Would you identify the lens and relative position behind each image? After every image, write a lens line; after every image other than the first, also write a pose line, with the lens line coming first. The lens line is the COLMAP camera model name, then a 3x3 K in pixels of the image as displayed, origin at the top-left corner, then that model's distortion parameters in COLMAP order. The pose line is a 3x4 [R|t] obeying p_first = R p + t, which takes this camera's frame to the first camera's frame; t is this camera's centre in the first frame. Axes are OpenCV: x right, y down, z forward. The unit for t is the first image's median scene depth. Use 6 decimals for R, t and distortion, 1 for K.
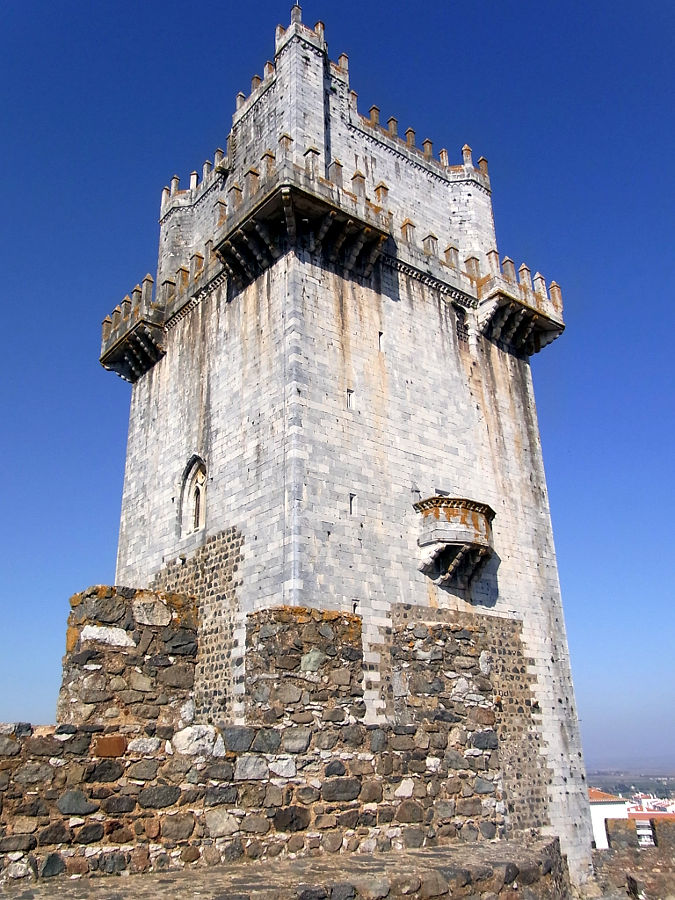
lens RADIAL K [[788.1, 0, 319.5], [0, 788.1, 425.8], [0, 0, 1]] dist [-0.111553, 0.017631]
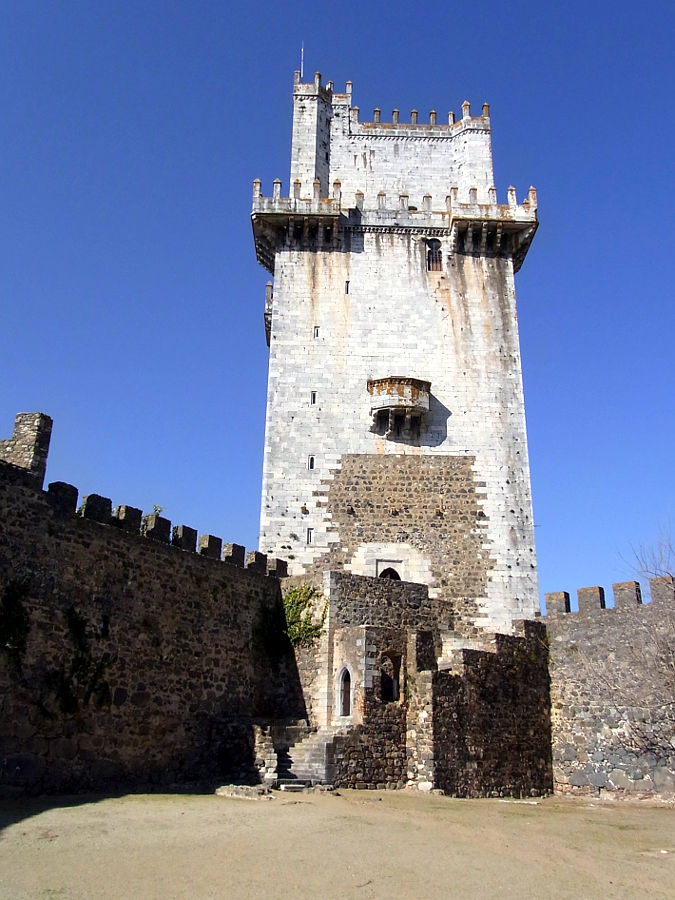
lens RADIAL K [[851.7, 0, 335.9], [0, 851.7, 383.2], [0, 0, 1]] dist [-0.147500, 0.221852]
pose [[0.800773, -0.234740, -0.551053, 0.836278], [0.219921, 0.970975, -0.094037, 0.197637], [0.557133, -0.045886, 0.829155, -0.313505]]
